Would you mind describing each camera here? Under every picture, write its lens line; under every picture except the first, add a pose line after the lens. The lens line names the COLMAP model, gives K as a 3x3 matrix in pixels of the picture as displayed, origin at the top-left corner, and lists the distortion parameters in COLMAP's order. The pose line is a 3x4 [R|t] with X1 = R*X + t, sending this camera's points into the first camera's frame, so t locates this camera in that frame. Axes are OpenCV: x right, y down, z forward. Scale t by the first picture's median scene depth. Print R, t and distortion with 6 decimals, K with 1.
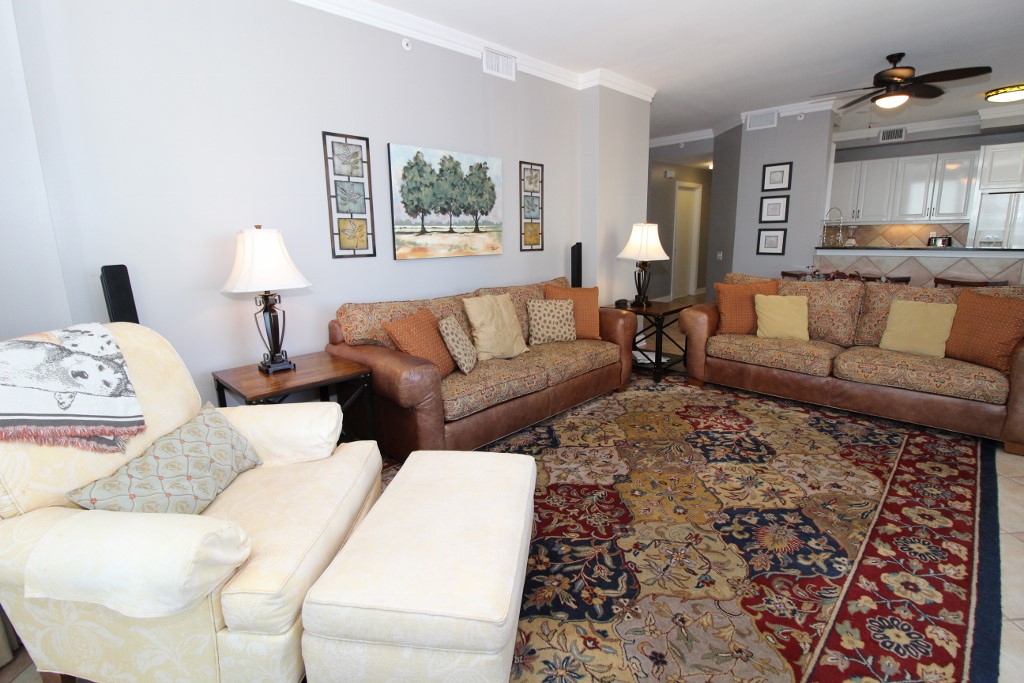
lens RADIAL K [[476.5, 0, 497.6], [0, 476.5, 333.2], [0, 0, 1]] dist [-0.011988, -0.006060]
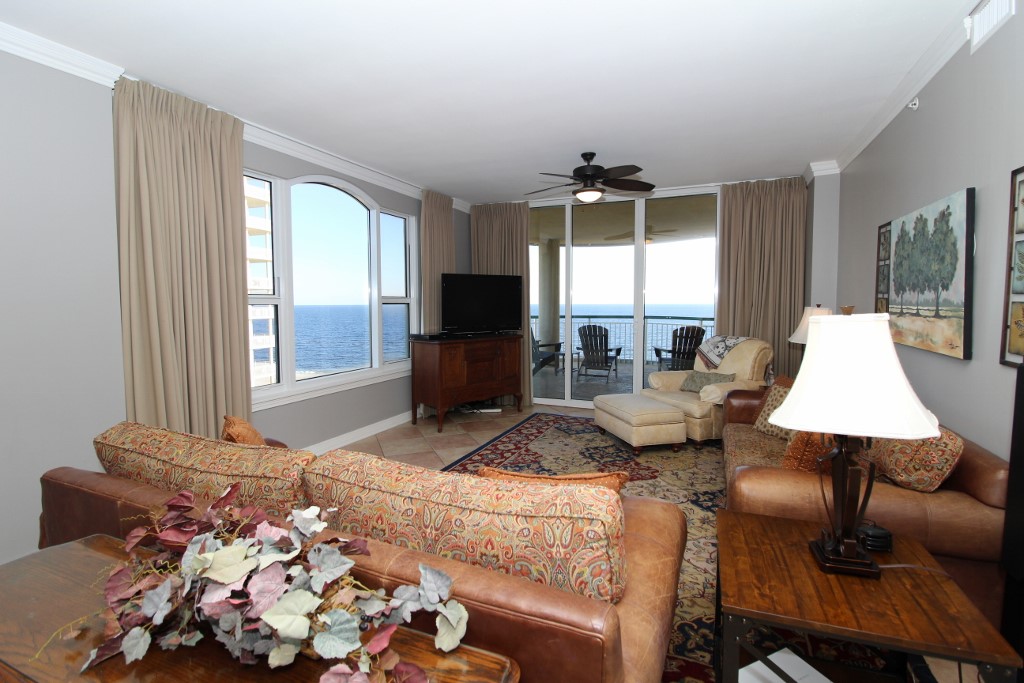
lens RADIAL K [[476.5, 0, 503.7], [0, 476.5, 325.2], [0, 0, 1]] dist [-0.011988, -0.006060]
pose [[-0.926514, 0.042087, -0.373900, 0.883290], [-0.054728, 0.968083, 0.244583, -0.392429], [0.372260, 0.247072, -0.894638, 1.637467]]
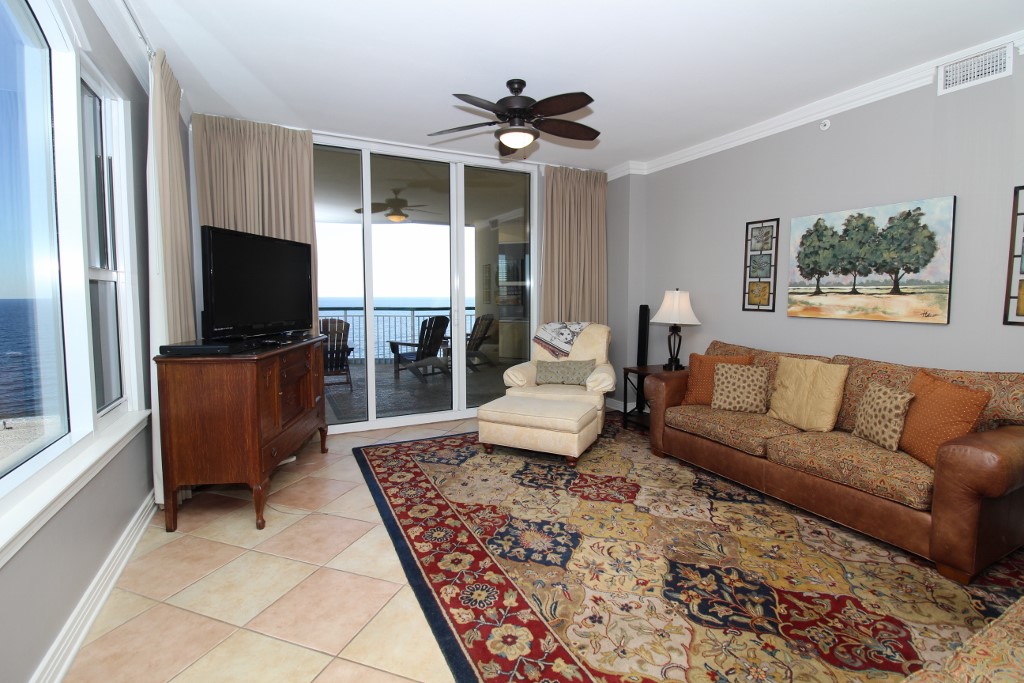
lens RADIAL K [[476.5, 0, 518.4], [0, 476.5, 323.9], [0, 0, 1]] dist [-0.011988, -0.006060]
pose [[-0.304867, 0.079402, -0.949079, 1.133546], [-0.186868, 0.972162, 0.141359, -0.187554], [0.933883, 0.220448, -0.281542, 0.767081]]
